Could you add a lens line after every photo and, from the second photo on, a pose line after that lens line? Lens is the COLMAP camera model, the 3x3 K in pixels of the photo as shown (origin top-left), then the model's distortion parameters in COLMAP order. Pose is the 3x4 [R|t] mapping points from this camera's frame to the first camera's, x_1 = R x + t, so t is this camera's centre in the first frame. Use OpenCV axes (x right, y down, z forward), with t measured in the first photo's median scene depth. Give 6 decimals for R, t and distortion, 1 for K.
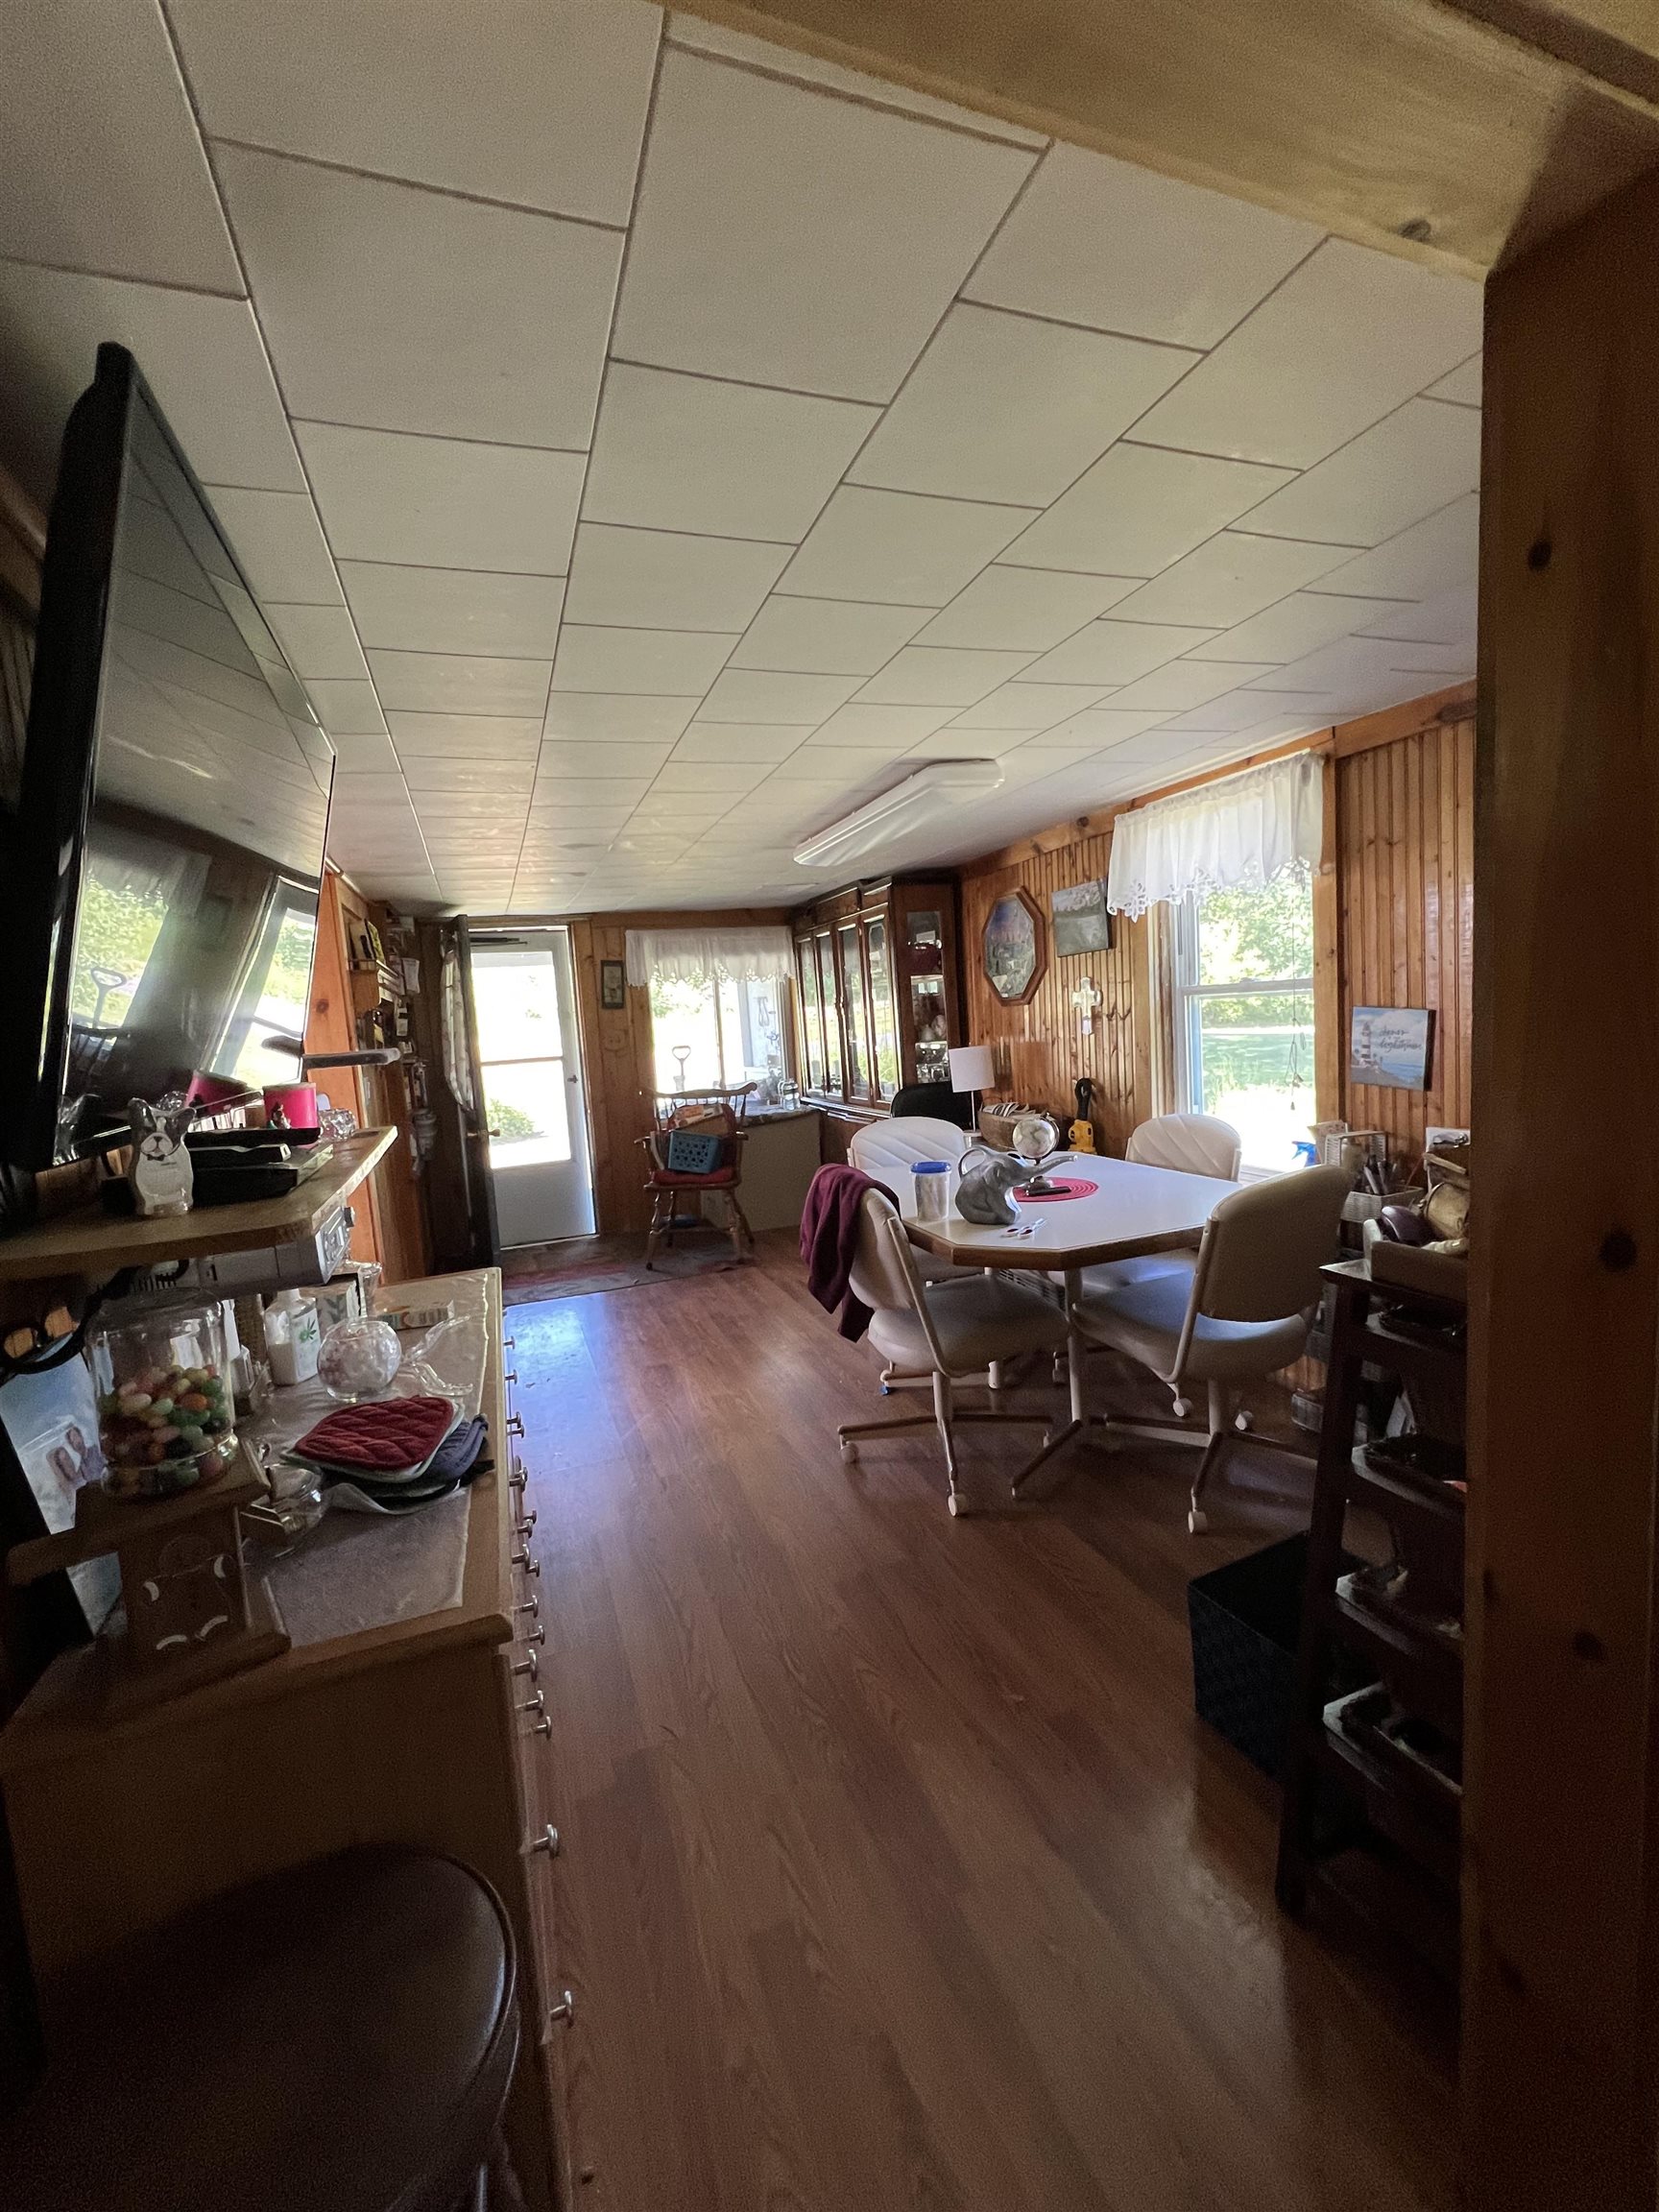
lens RADIAL K [[935.7, 0, 831.8], [0, 935.7, 1103.8], [0, 0, 1]] dist [-0.000590, 0.001259]
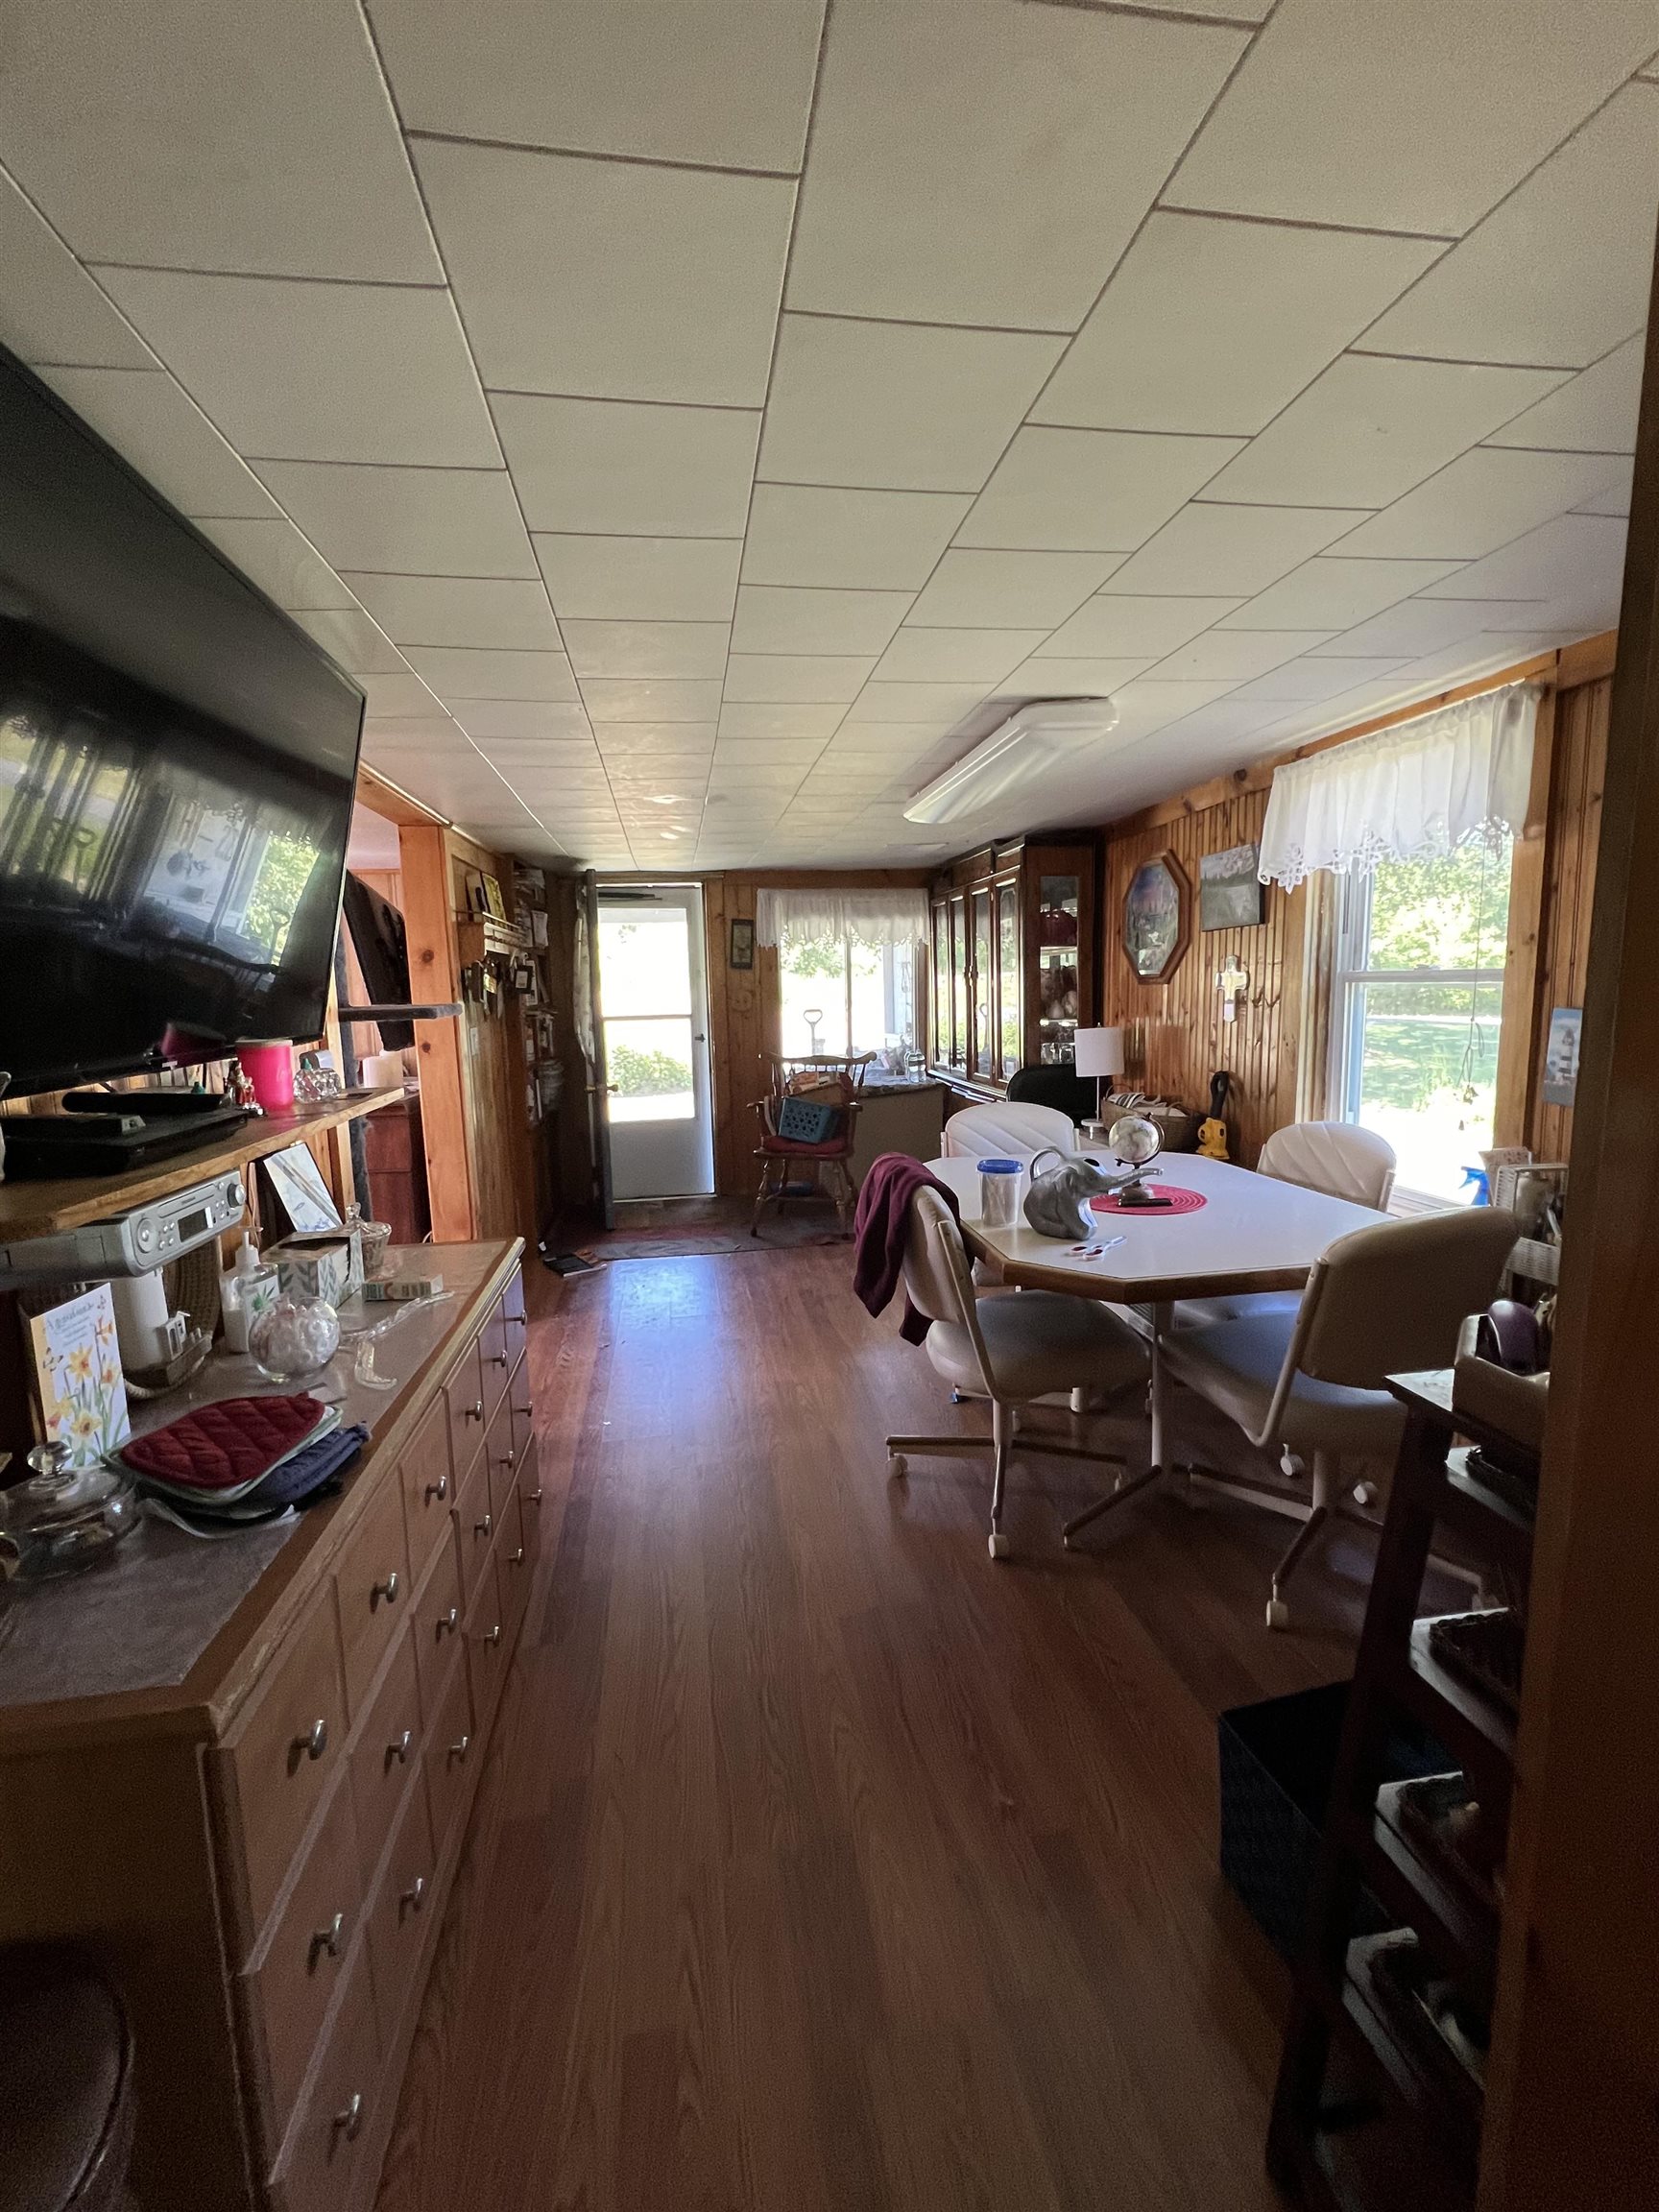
lens RADIAL K [[935.7, 0, 825.6], [0, 935.7, 1104.4], [0, 0, 1]] dist [-0.000590, 0.001259]
pose [[0.980788, 0.066780, -0.183293, 0.089805], [-0.059449, 0.997207, 0.045207, -0.018214], [0.185800, -0.033442, 0.982018, 0.088284]]
